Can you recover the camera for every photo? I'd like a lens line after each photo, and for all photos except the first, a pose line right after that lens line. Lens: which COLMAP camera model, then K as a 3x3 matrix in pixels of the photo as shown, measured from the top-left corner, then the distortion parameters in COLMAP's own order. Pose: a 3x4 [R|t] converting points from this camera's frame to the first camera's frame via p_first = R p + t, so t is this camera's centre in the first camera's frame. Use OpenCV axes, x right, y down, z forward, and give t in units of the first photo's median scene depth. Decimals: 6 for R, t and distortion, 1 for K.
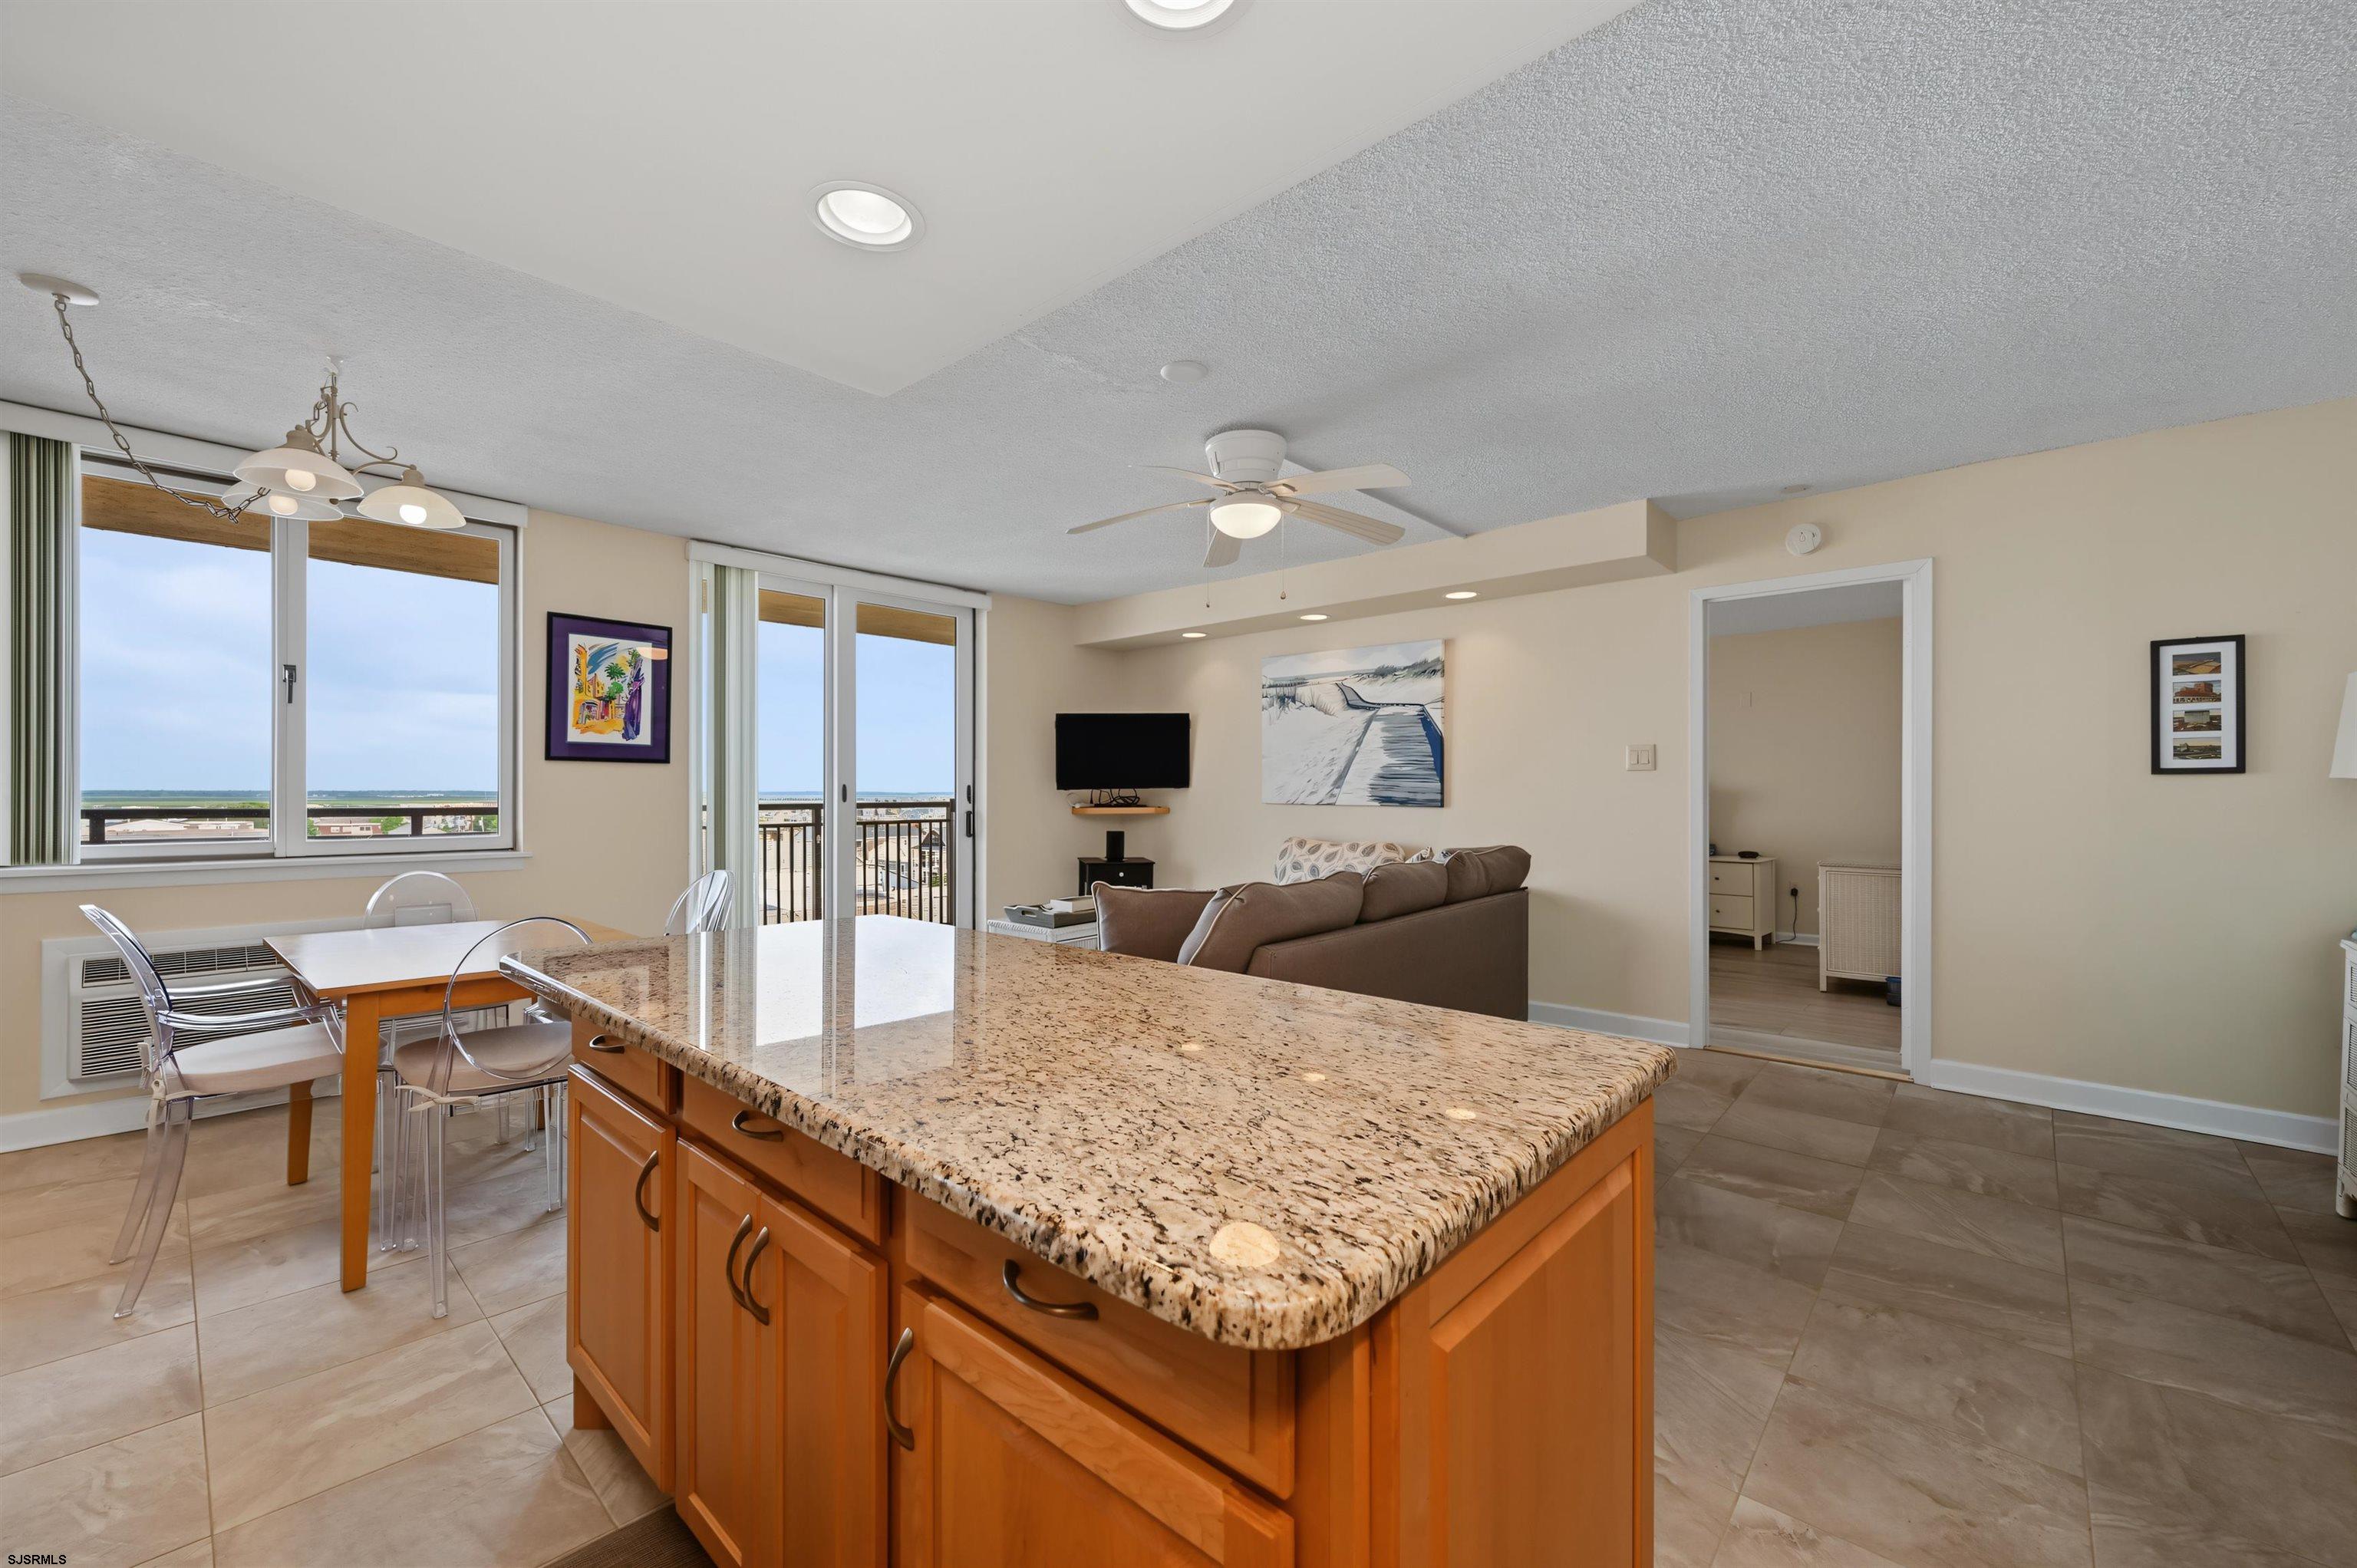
lens RADIAL K [[938.2, 0, 1166.4], [0, 938.2, 786.8], [0, 0, 1]] dist [-0.002668, 0.000861]
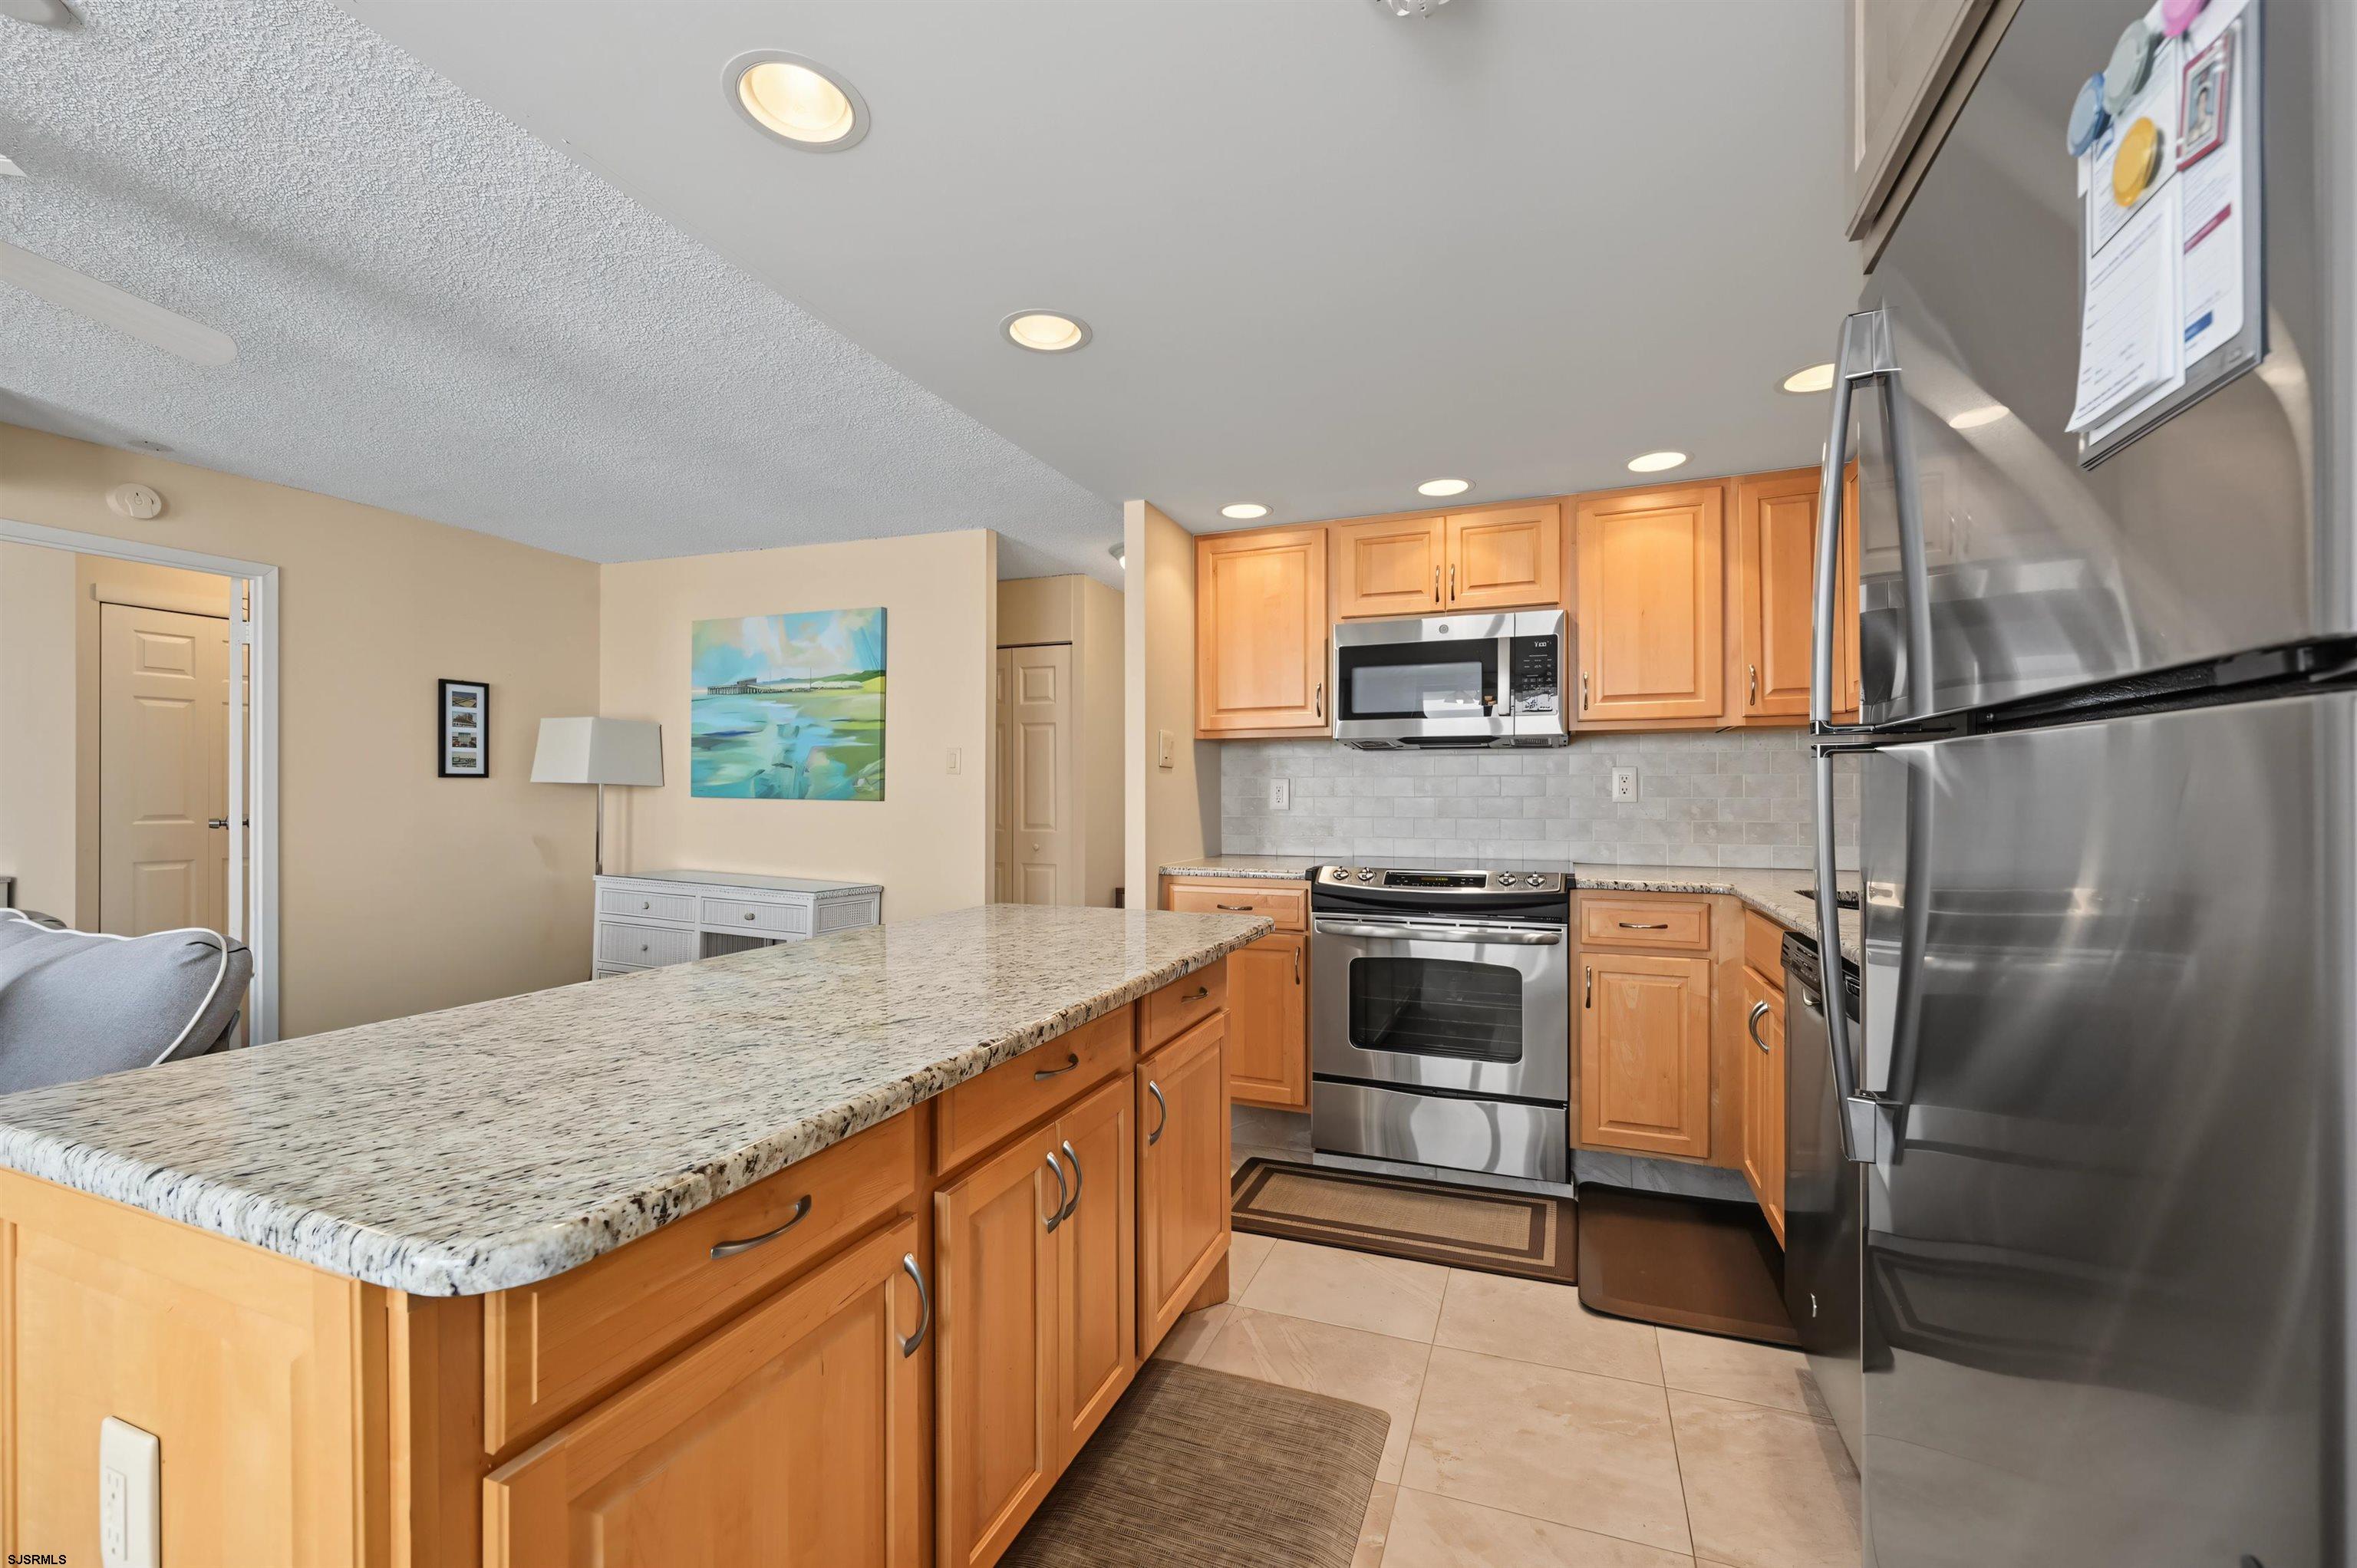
lens RADIAL K [[938.2, 0, 1186.1], [0, 938.2, 788.6], [0, 0, 1]] dist [-0.002668, 0.000861]
pose [[-0.348413, 0.004176, 0.937332, -0.403735], [-0.006978, 0.999951, -0.007049, 0.003142], [-0.937315, -0.008997, -0.348367, 0.322682]]
